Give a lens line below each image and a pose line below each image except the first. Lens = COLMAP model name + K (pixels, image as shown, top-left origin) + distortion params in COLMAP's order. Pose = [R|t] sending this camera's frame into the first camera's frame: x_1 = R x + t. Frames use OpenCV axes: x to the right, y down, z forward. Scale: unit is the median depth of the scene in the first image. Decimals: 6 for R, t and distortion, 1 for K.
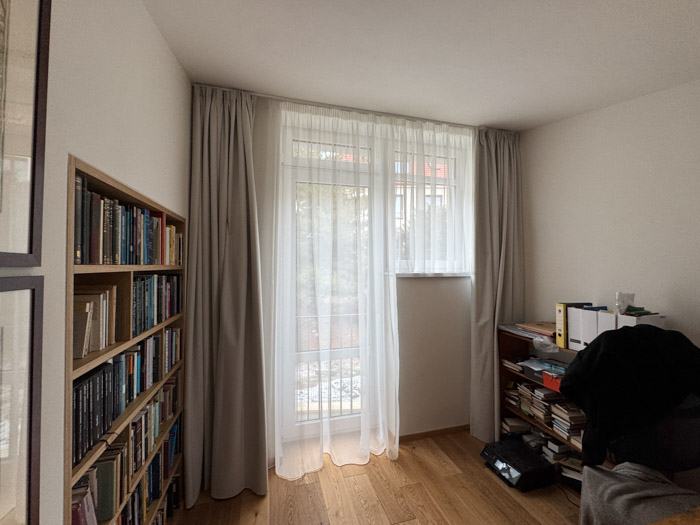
lens RADIAL K [[296.0, 0, 348.9], [0, 296.0, 264.7], [0, 0, 1]] dist [0.005449, 0.000212]
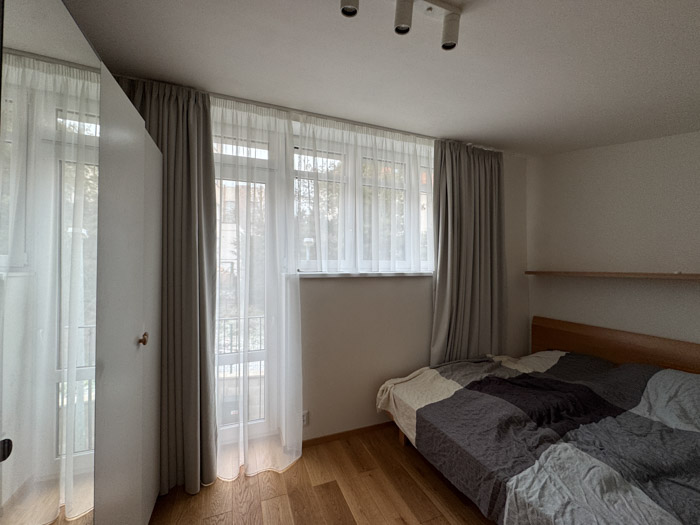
lens RADIAL K [[279.5, 0, 350.3], [0, 279.5, 262.7], [0, 0, 1]] dist [0.002981, 0.000486]
pose [[0.996728, 0.005283, 0.080659, 0.215894], [-0.004725, 0.999964, -0.007102, -0.000061], [-0.080693, 0.006698, 0.996716, 0.064016]]
